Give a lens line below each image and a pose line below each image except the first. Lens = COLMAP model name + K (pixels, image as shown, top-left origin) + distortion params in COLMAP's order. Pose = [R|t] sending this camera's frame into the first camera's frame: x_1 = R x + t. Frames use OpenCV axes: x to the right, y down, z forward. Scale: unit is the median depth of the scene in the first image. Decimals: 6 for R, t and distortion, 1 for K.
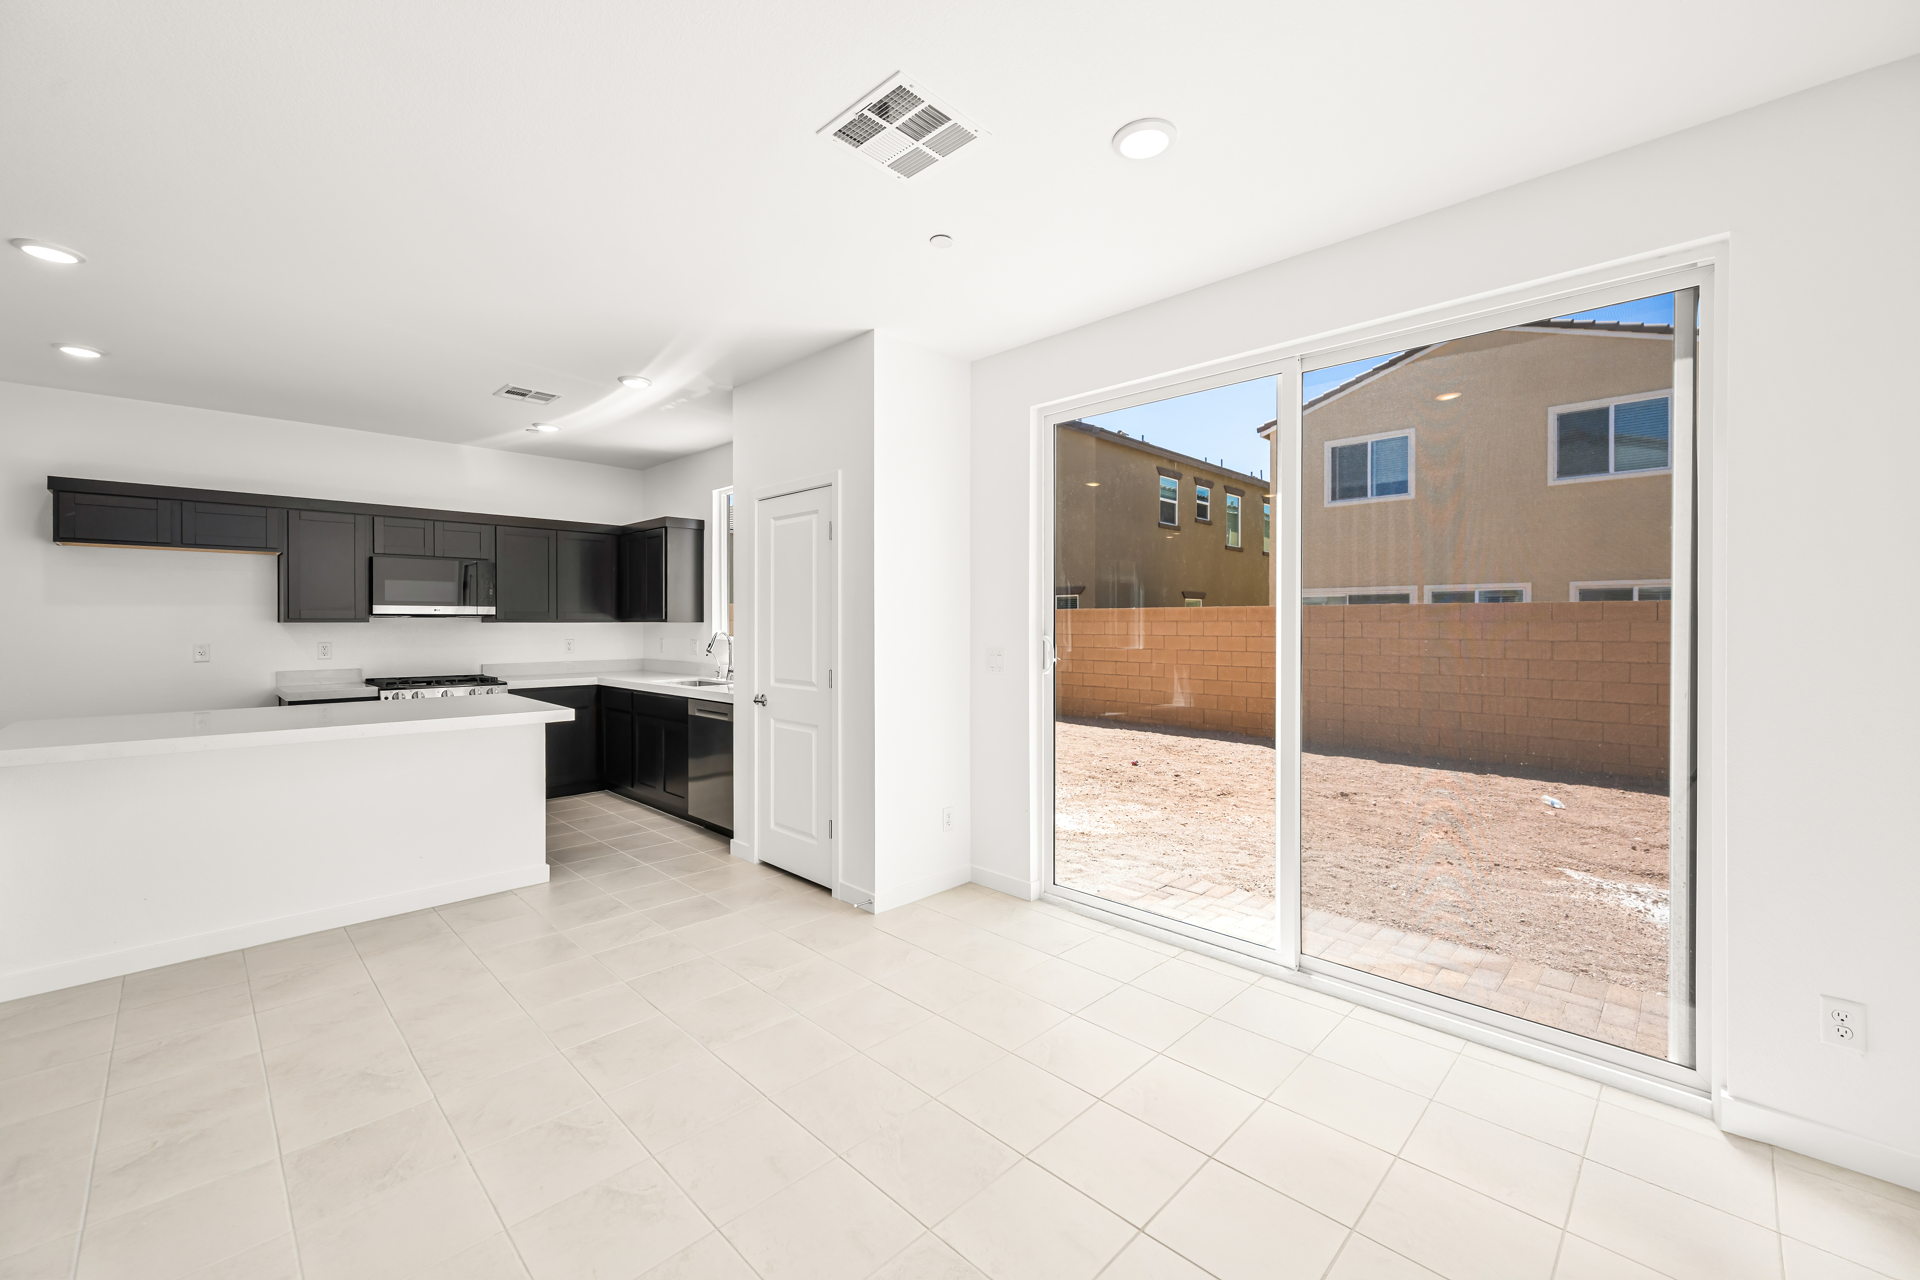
lens RADIAL K [[776.1, 0, 946.6], [0, 776.1, 627.8], [0, 0, 1]] dist [-0.002449, -0.000717]
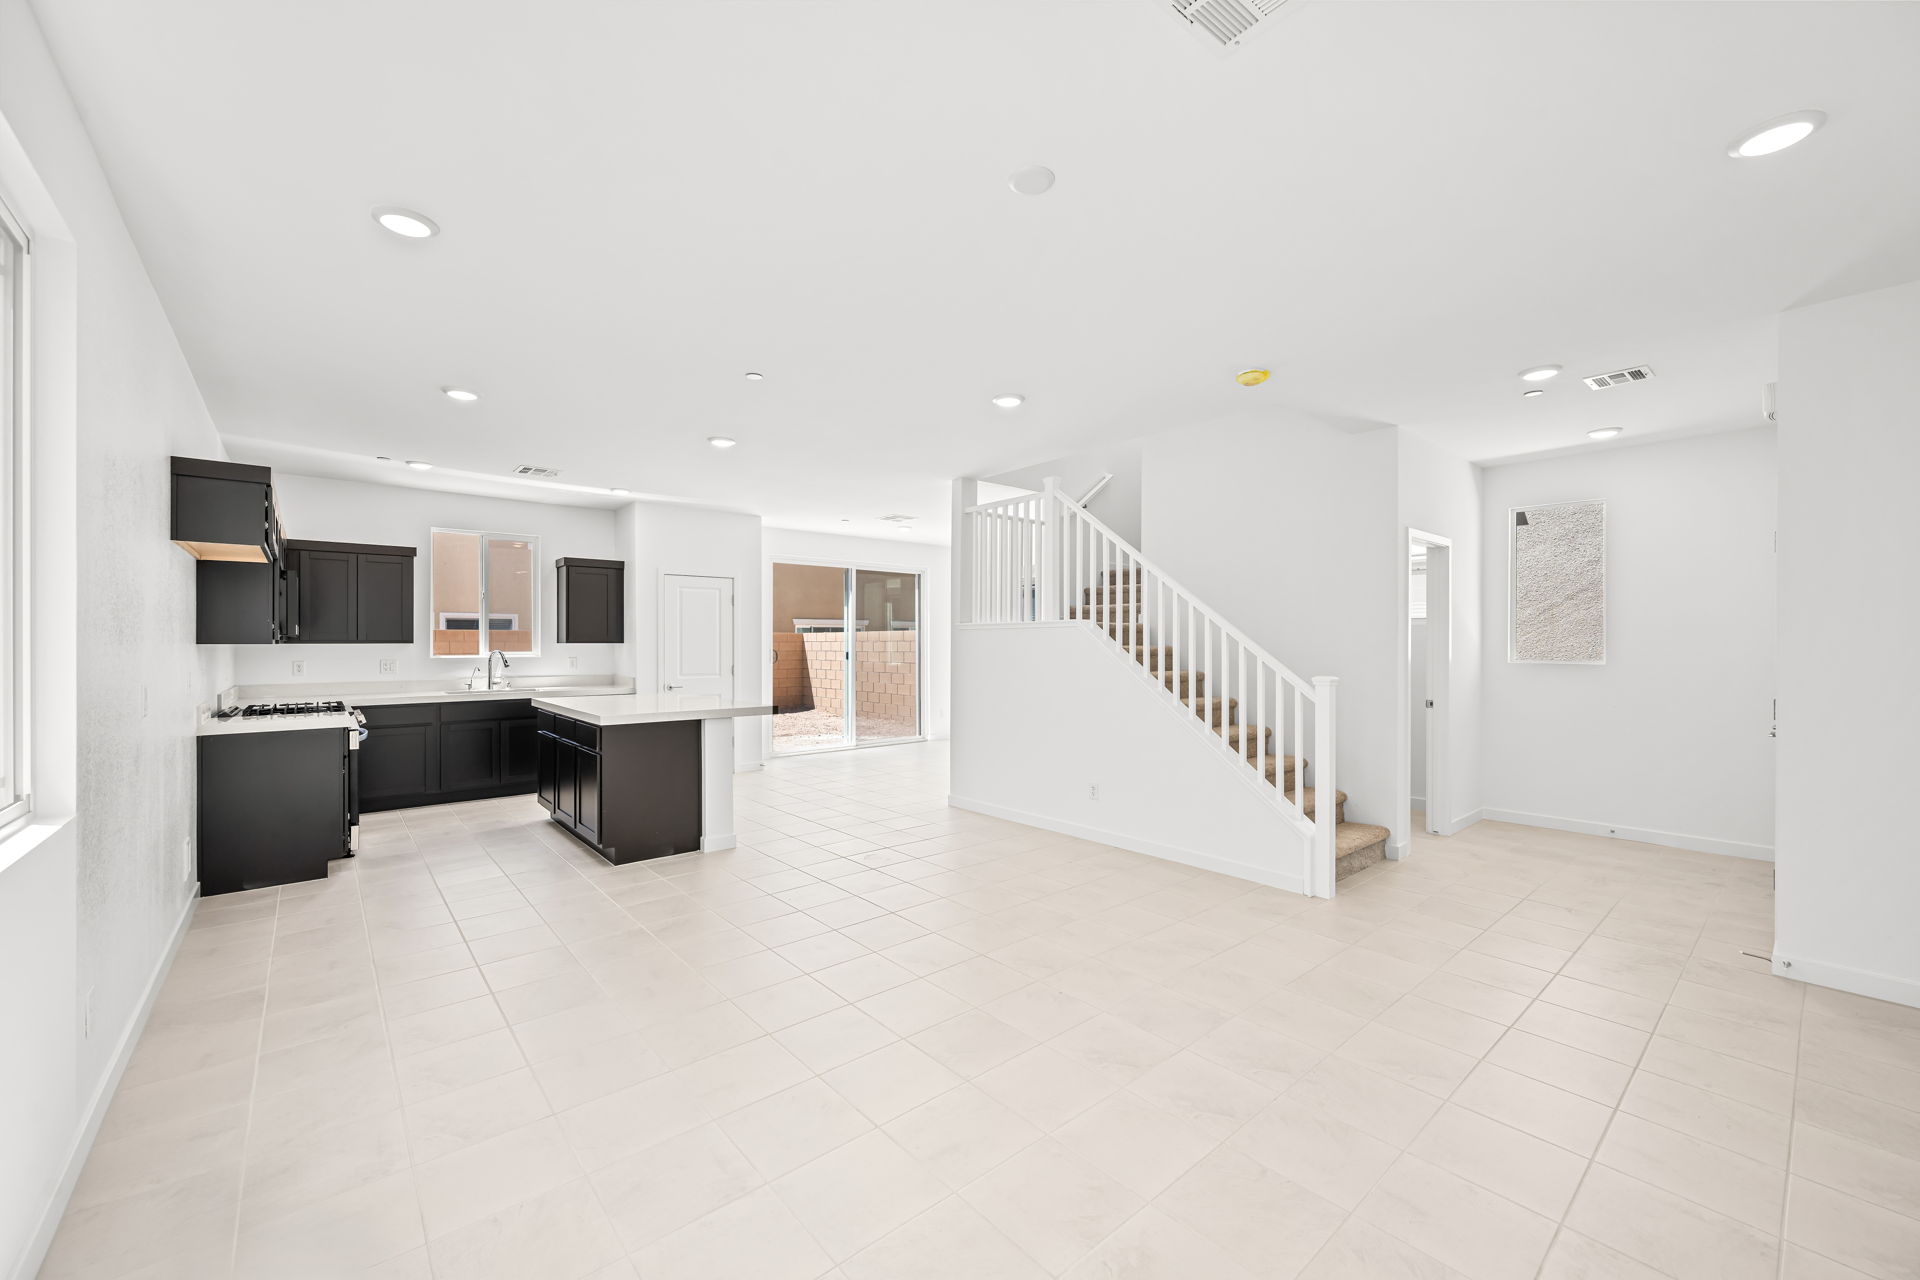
lens RADIAL K [[753.6, 0, 956.0], [0, 753.6, 643.6], [0, 0, 1]] dist [0.001597, -0.000133]
pose [[0.079359, -0.002509, 0.996843, -1.414888], [0.006361, 0.999978, 0.002011, -0.004363], [-0.996826, 0.006181, 0.079374, 0.152706]]
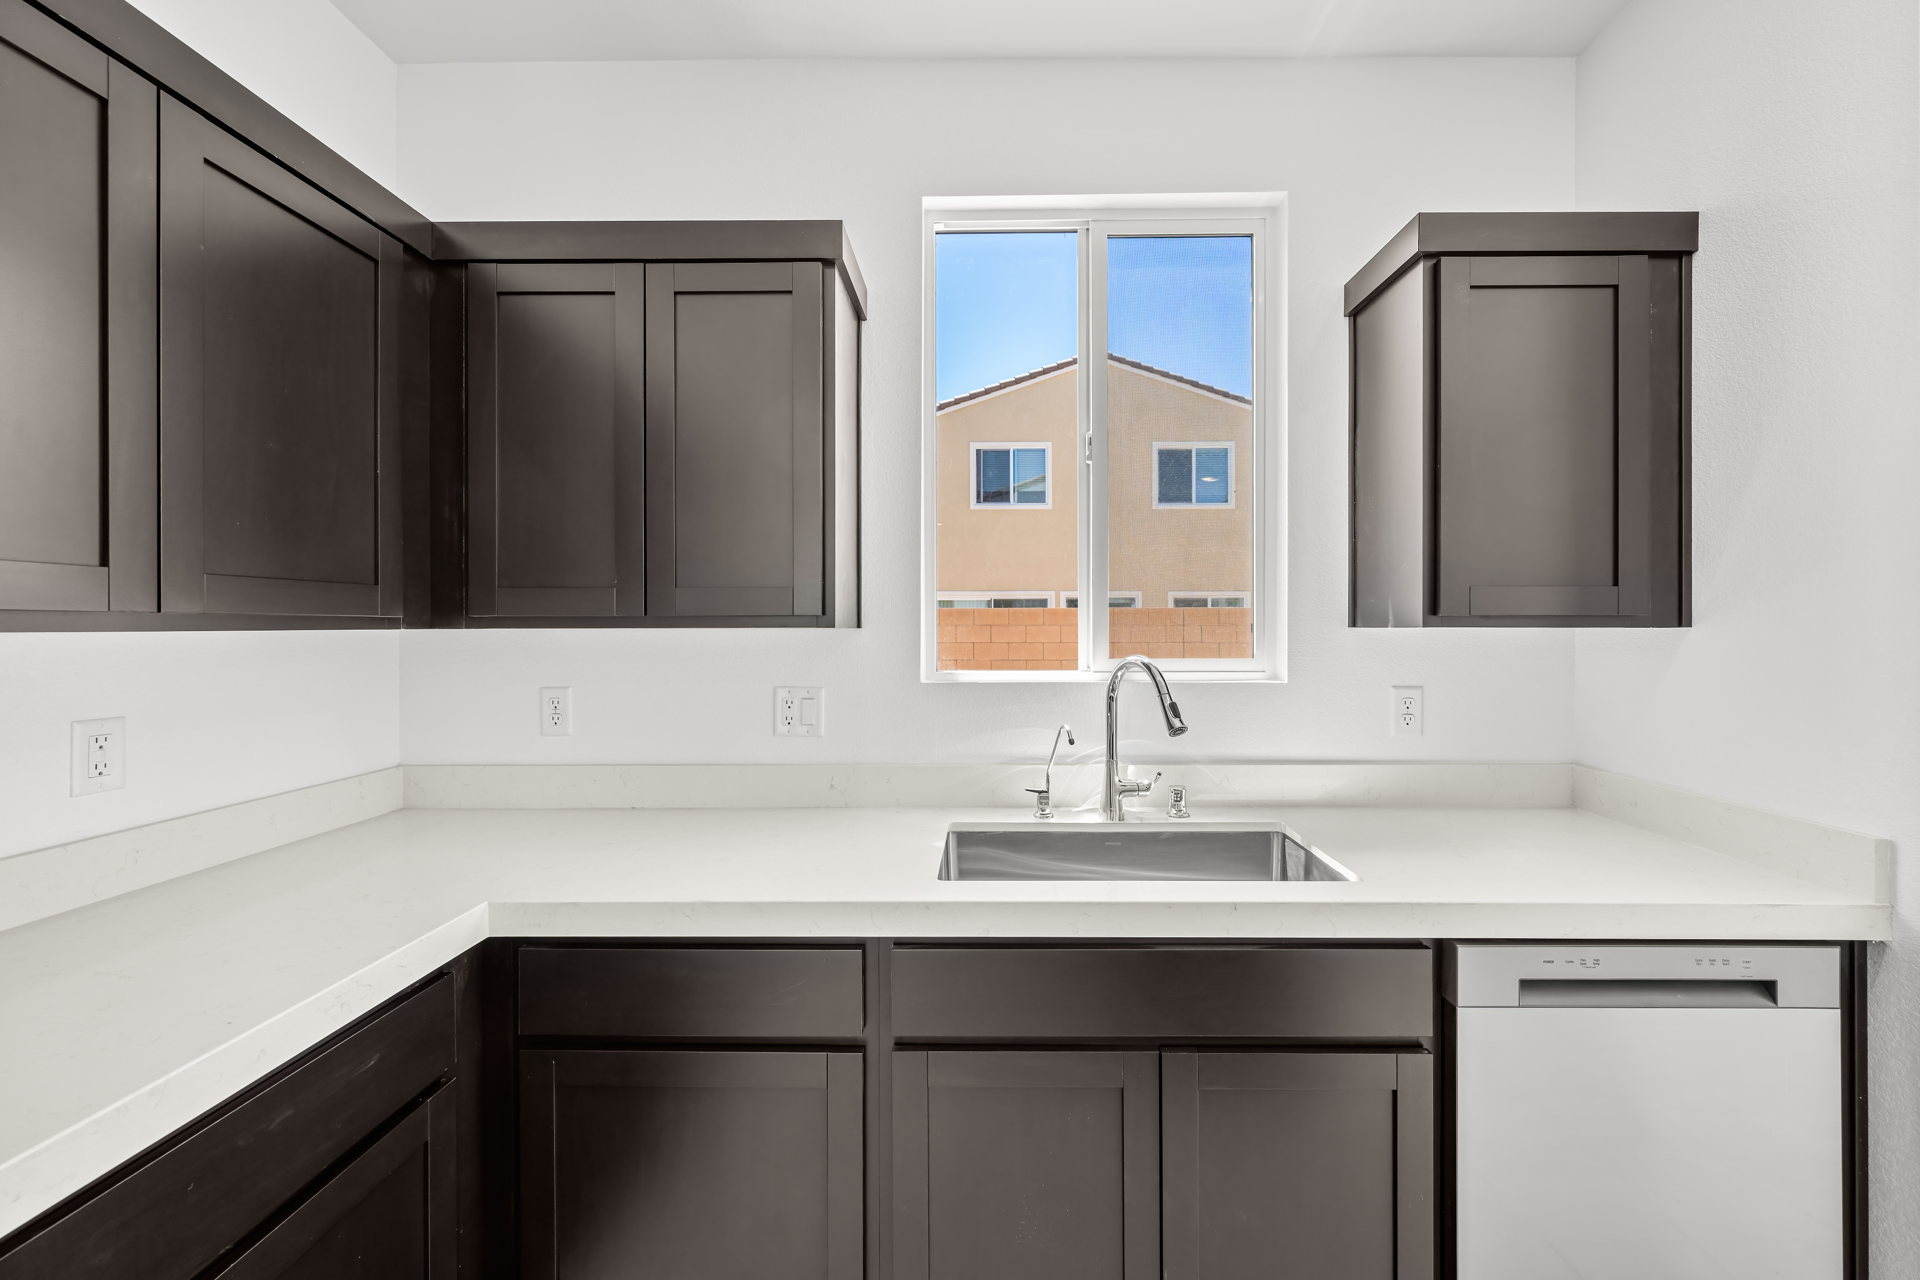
lens RADIAL K [[776.1, 0, 985.0], [0, 776.1, 624.9], [0, 0, 1]] dist [-0.002449, -0.000717]
pose [[0.712905, 0.000124, 0.701261, -0.525838], [0.005928, 0.999963, -0.006203, -0.006580], [-0.701236, 0.008579, 0.712878, 0.805165]]
